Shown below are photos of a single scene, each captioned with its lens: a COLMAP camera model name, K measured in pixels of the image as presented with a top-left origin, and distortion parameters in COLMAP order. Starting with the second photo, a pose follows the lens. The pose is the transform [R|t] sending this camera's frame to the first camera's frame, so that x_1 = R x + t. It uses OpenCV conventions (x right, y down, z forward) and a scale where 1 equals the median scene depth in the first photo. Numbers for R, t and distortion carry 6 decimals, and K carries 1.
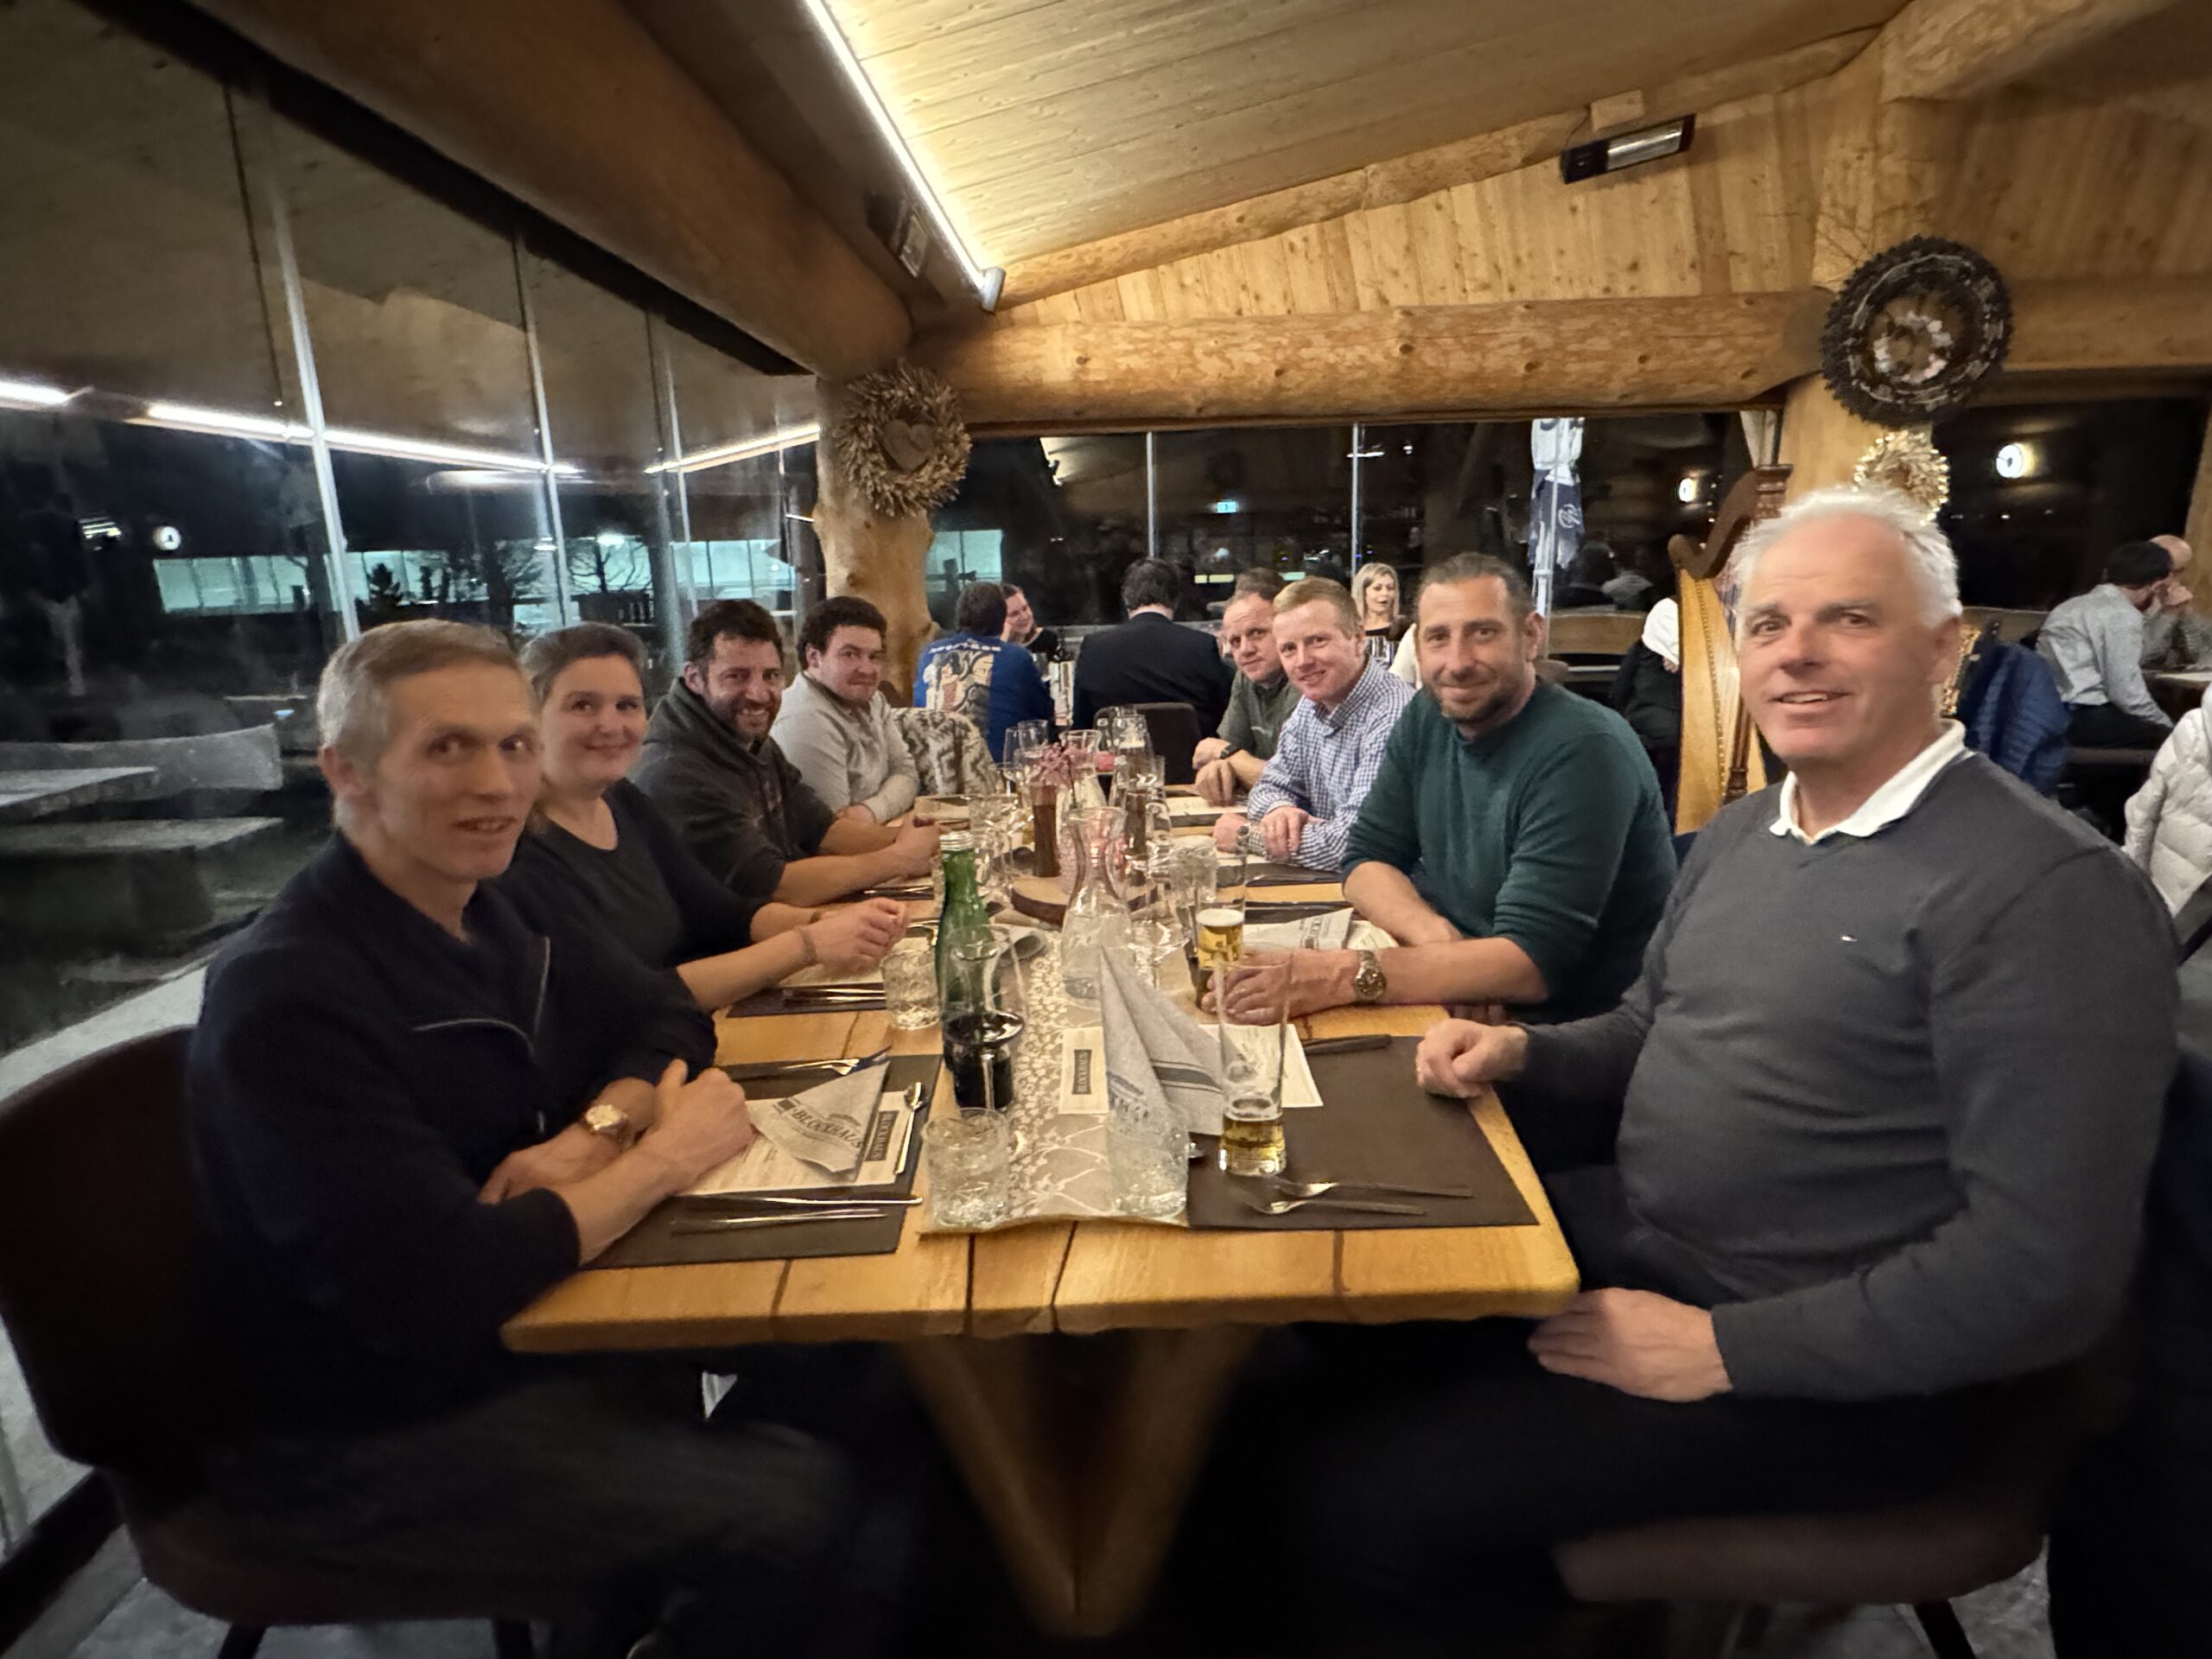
lens RADIAL K [[1141.0, 0, 1094.3], [0, 1141.0, 819.5], [0, 0, 1]] dist [-0.001492, 0.001367]
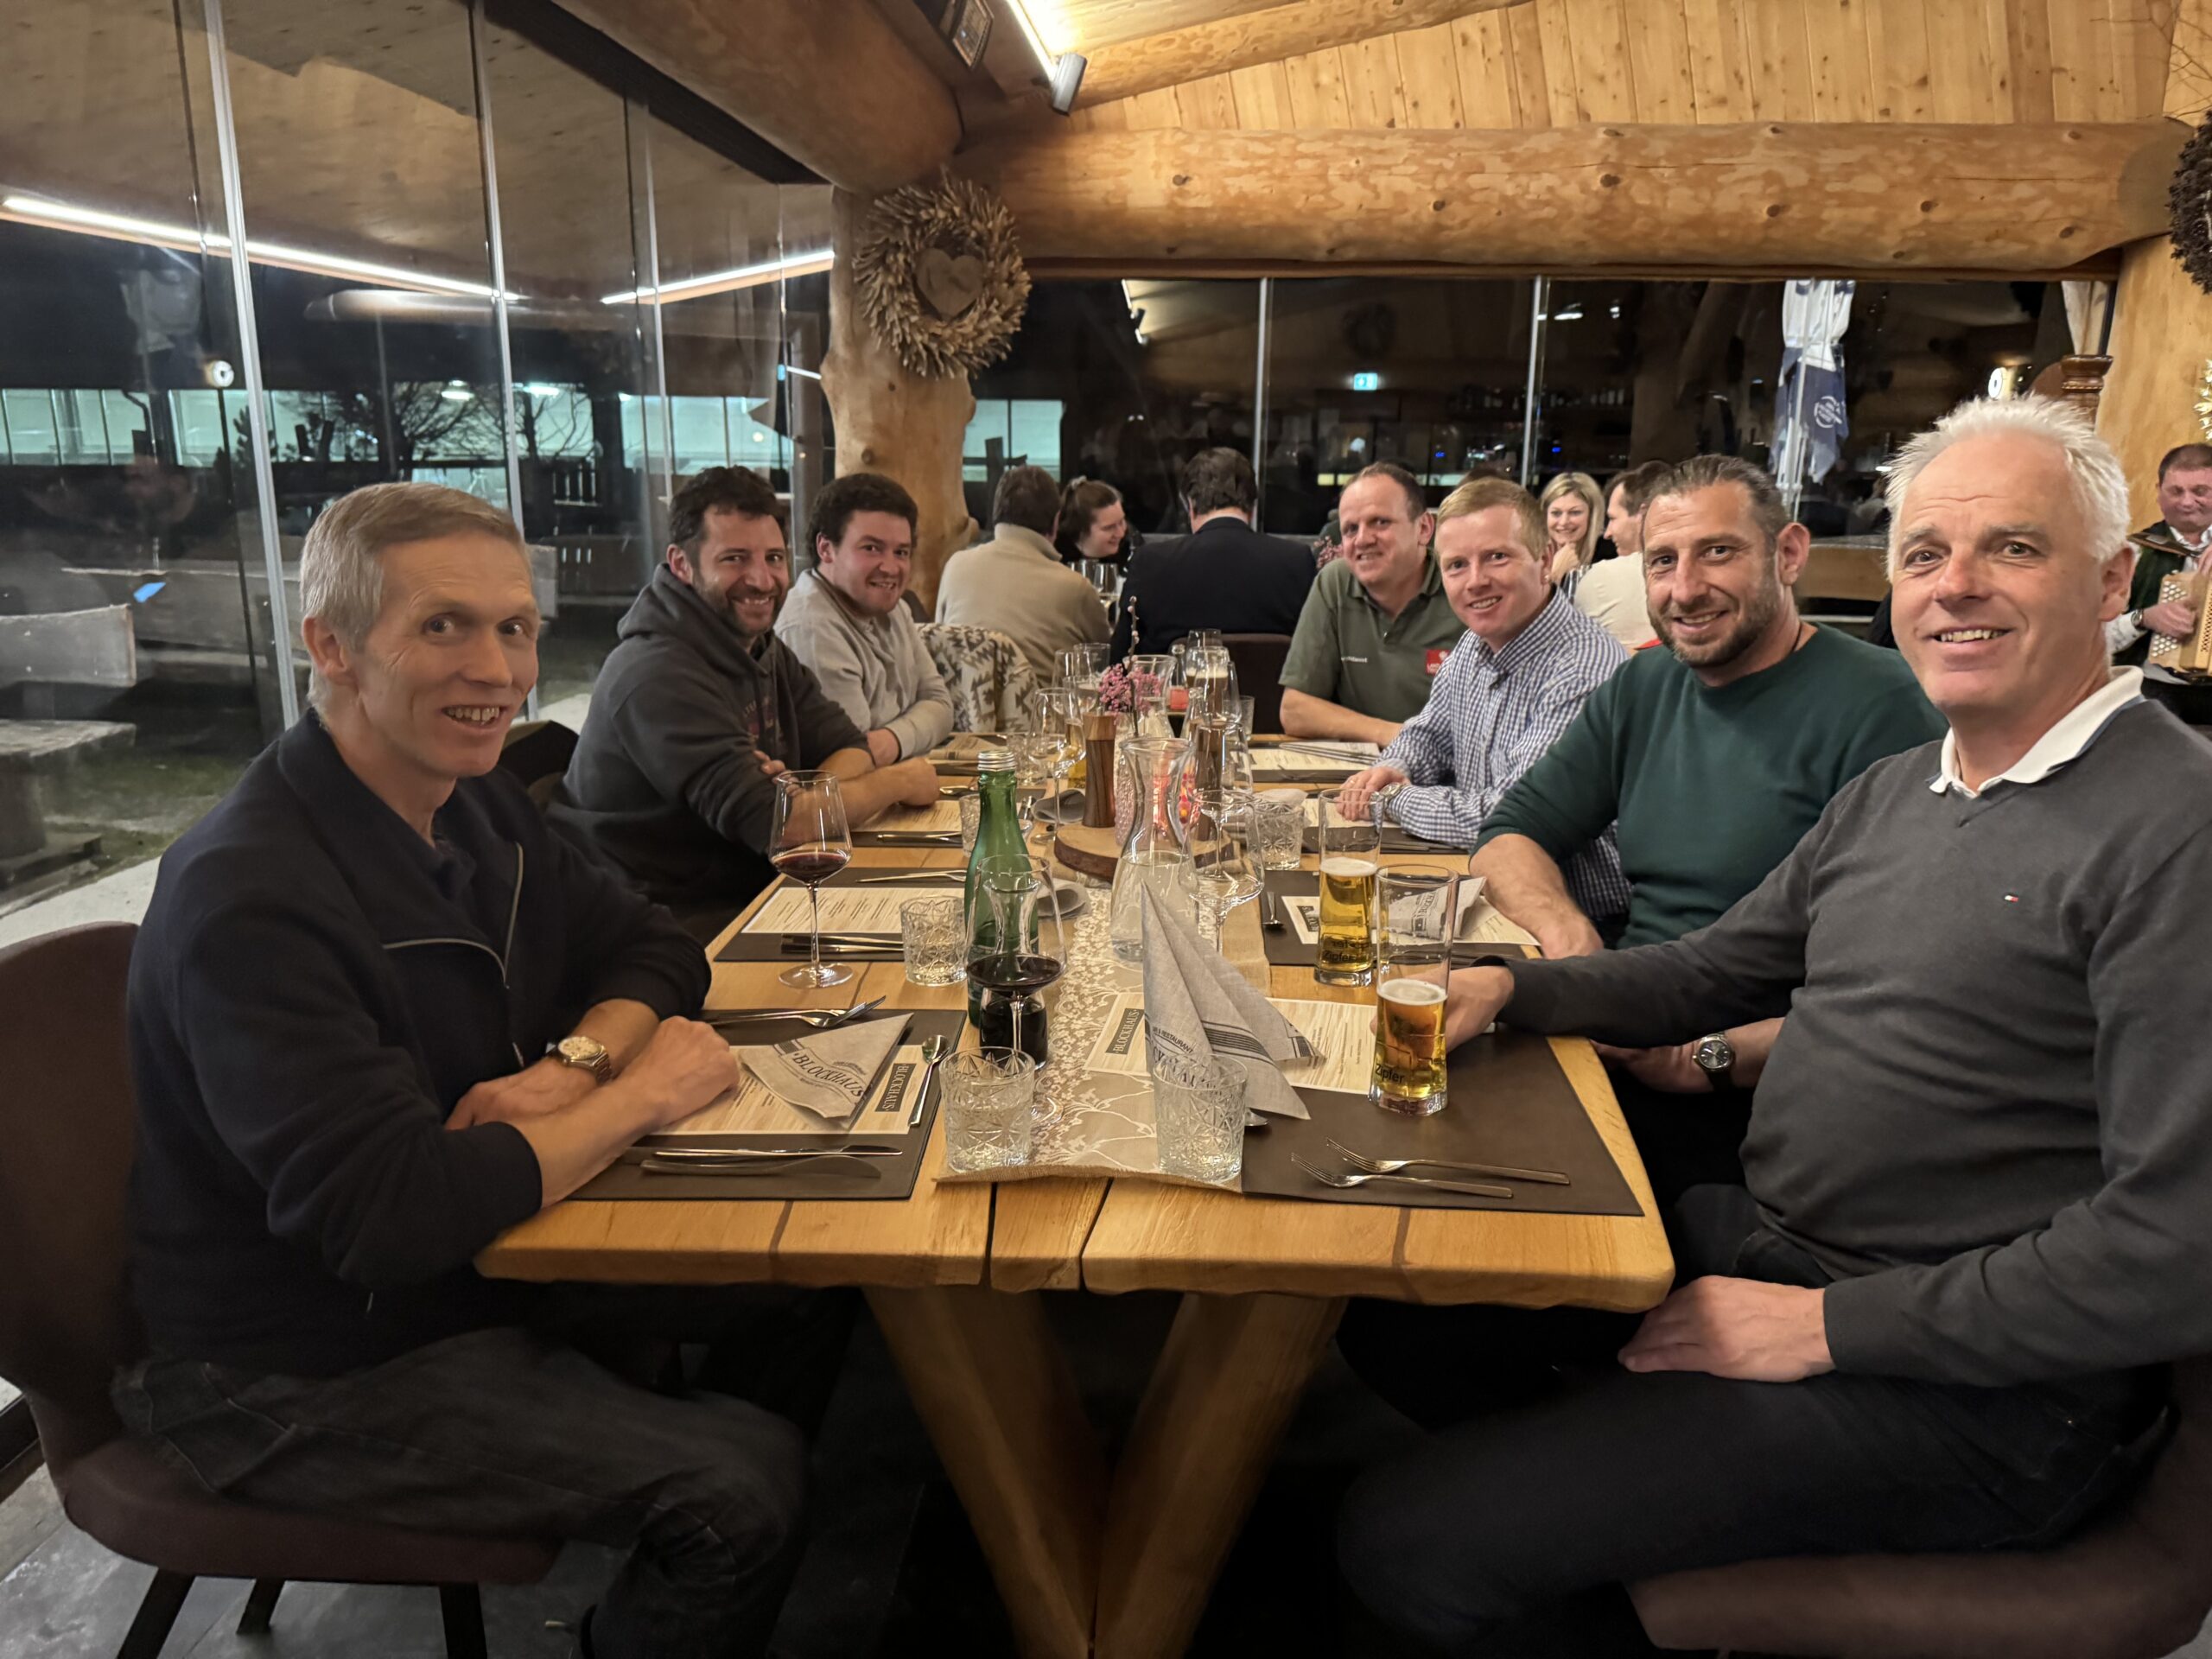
lens RADIAL K [[1529.9, 0, 1112.2], [0, 1529.9, 823.7], [0, 0, 1]] dist [0.031645, -0.031294]
pose [[0.997980, 0.053308, -0.034546, 0.002501], [-0.052610, 0.998398, 0.020811, 0.009101], [0.035600, -0.018951, 0.999186, -0.041338]]
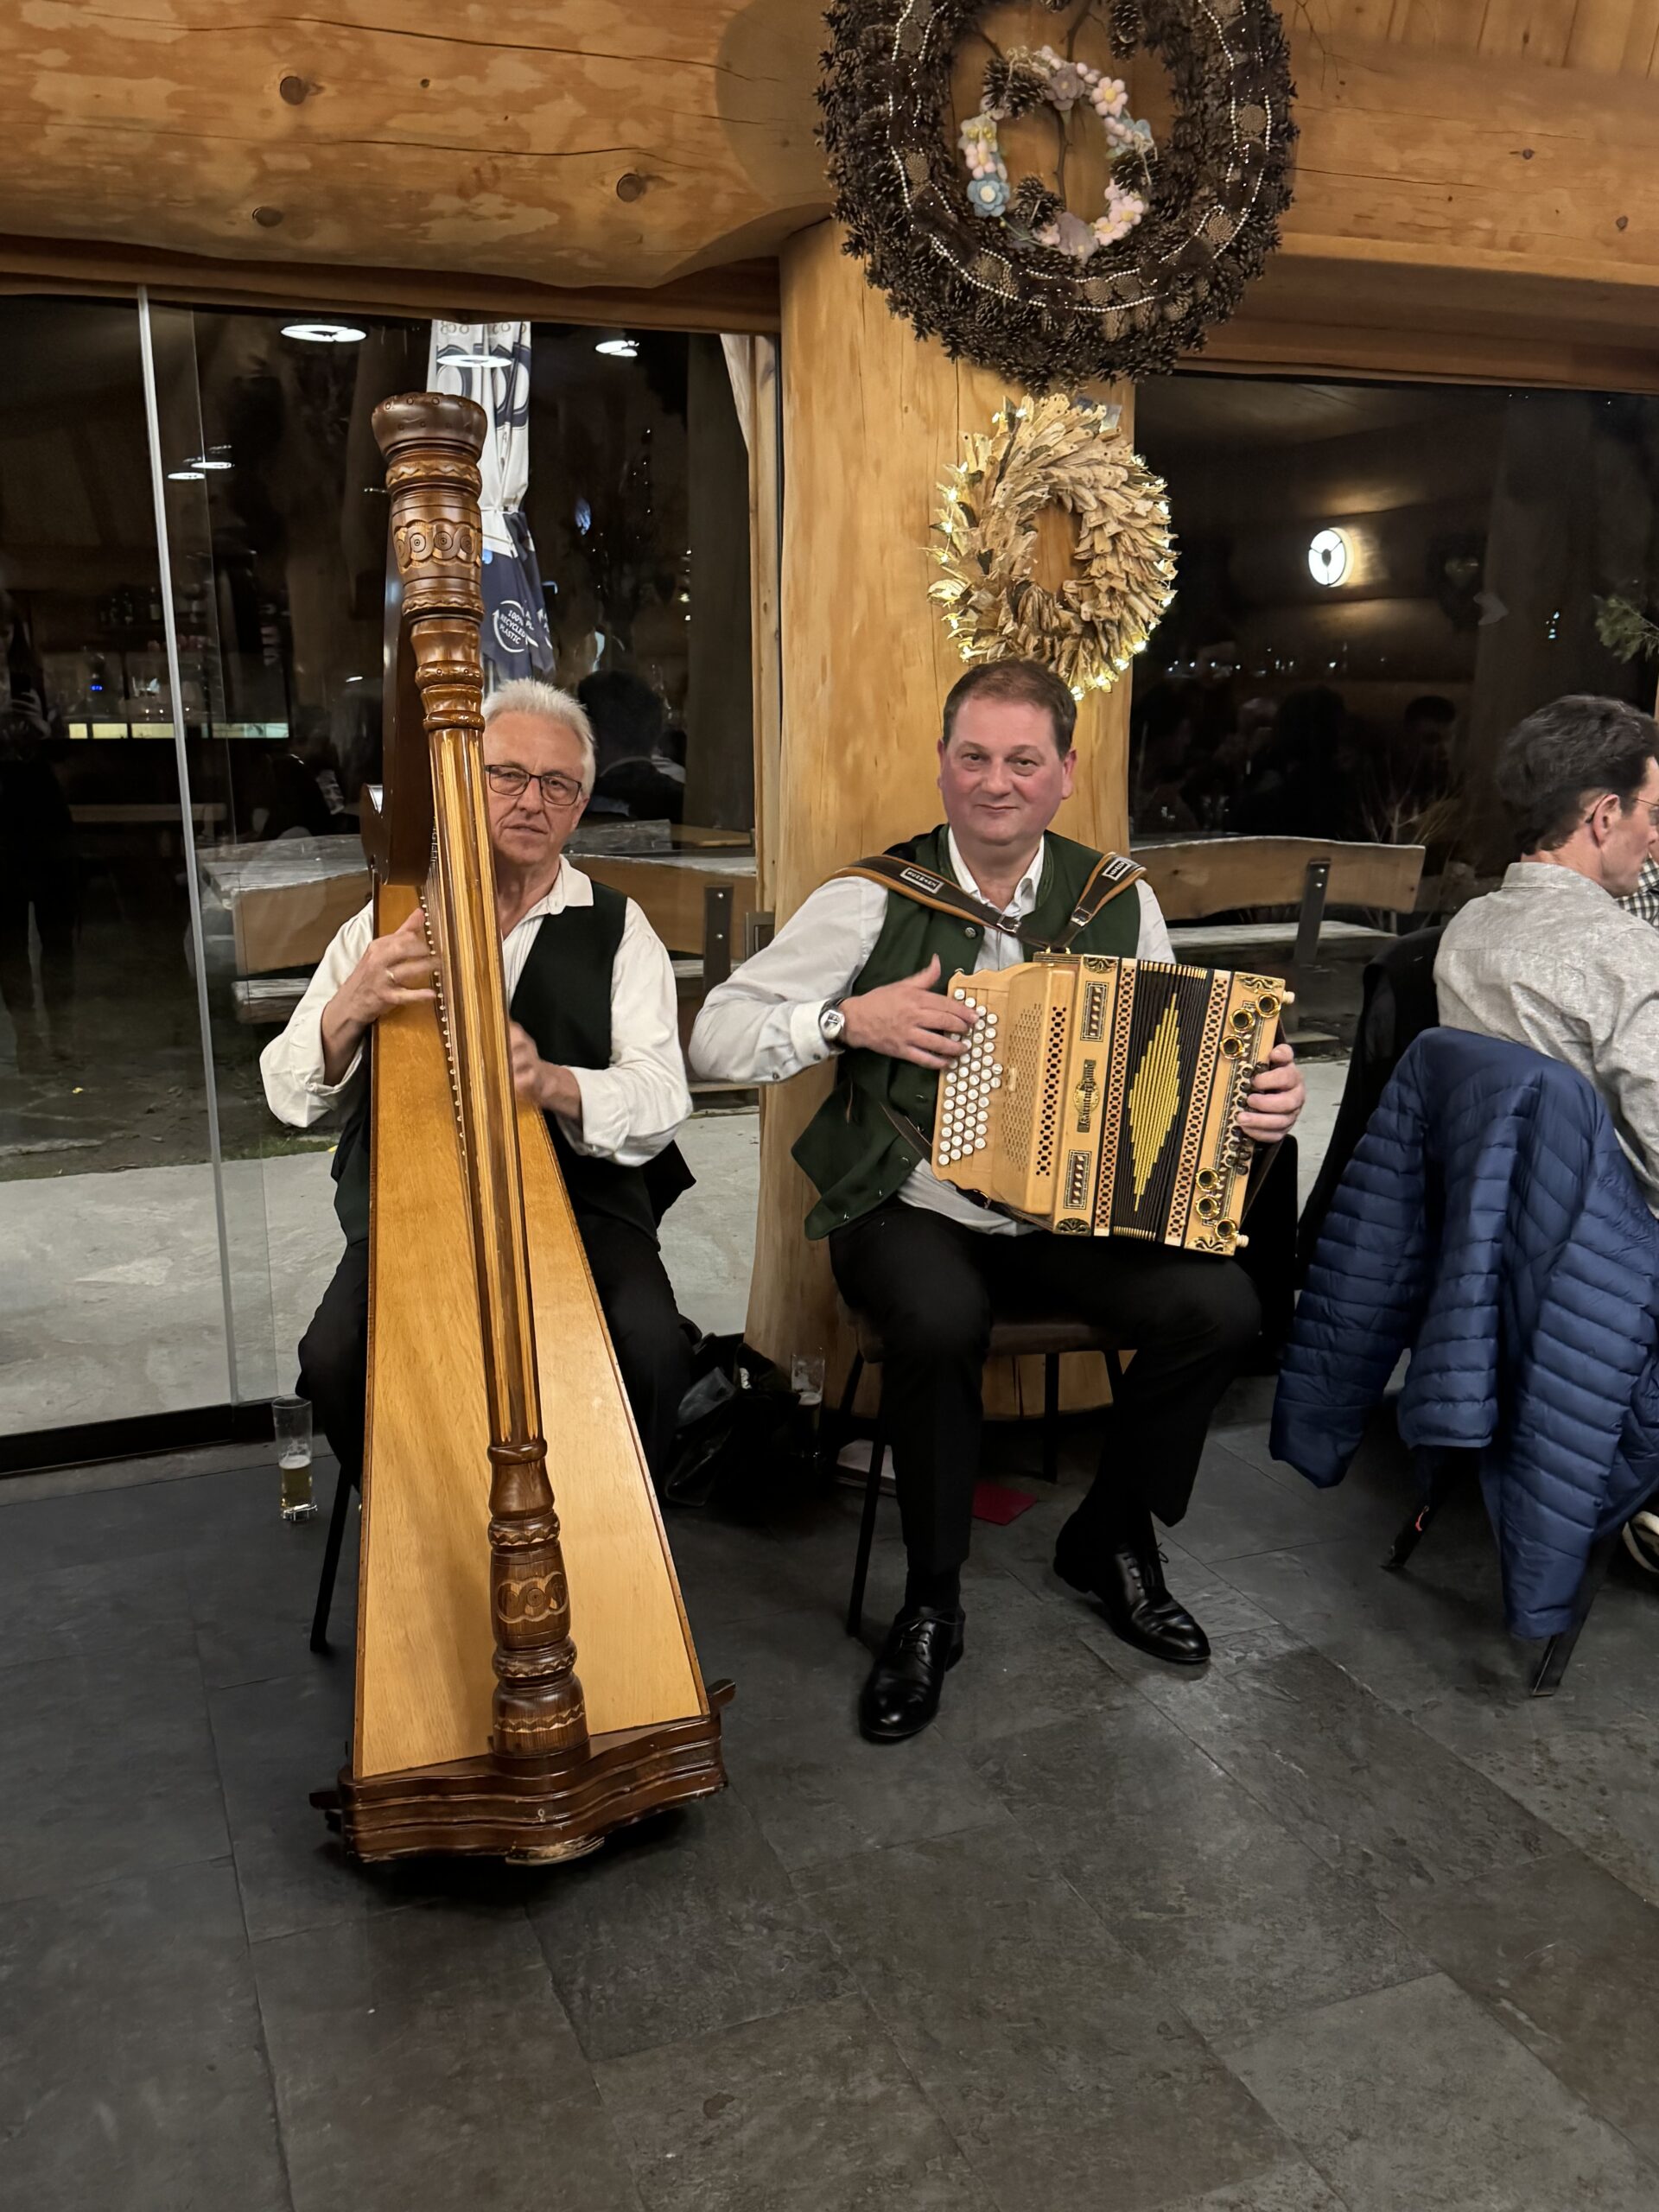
lens RADIAL K [[1936.7, 0, 812.9], [0, 1936.7, 1122.3], [0, 0, 1]] dist [0.006595, -0.028094]
pose [[0.920303, -0.058129, 0.386862, 0.405748], [0.062209, 0.998061, 0.001978, -0.127628], [-0.386227, 0.022246, 0.922135, 0.496981]]
